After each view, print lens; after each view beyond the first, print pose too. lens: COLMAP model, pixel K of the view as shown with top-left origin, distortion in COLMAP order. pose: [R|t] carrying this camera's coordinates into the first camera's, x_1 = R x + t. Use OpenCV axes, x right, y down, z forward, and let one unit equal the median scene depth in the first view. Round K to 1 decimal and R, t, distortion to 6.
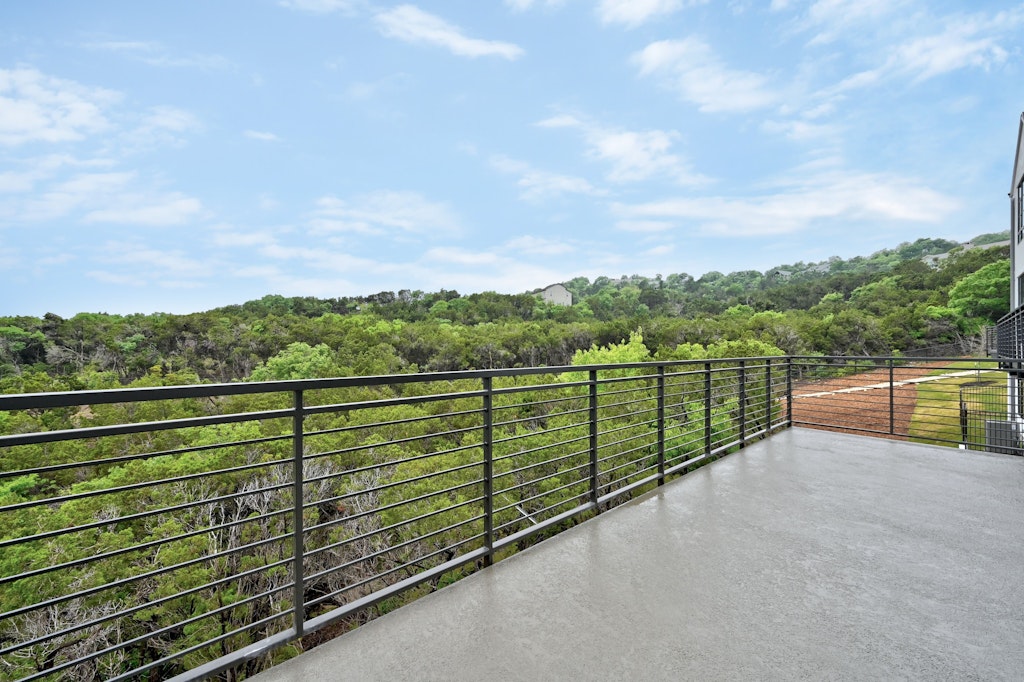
lens RADIAL K [[406.7, 0, 510.6], [0, 406.7, 342.0], [0, 0, 1]] dist [-0.000761, 0.000994]
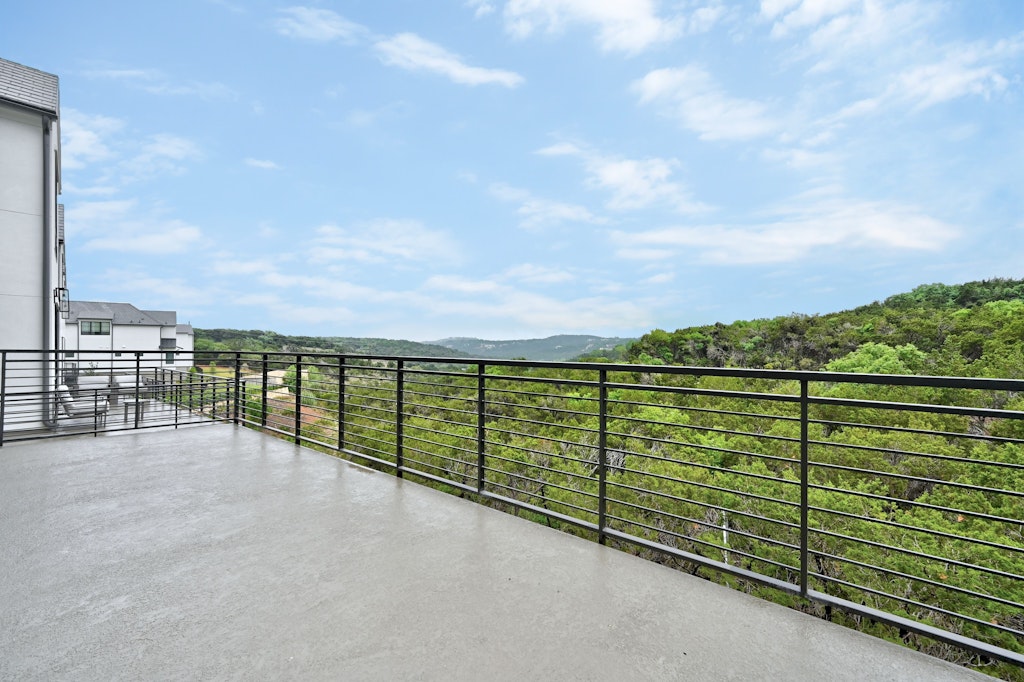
lens RADIAL K [[406.7, 0, 514.0], [0, 406.7, 341.7], [0, 0, 1]] dist [-0.000761, 0.000994]
pose [[0.176887, -0.006058, -0.984212, 0.125007], [0.002108, 0.999981, -0.005776, 0.001867], [0.984229, -0.001053, 0.176897, 0.097127]]
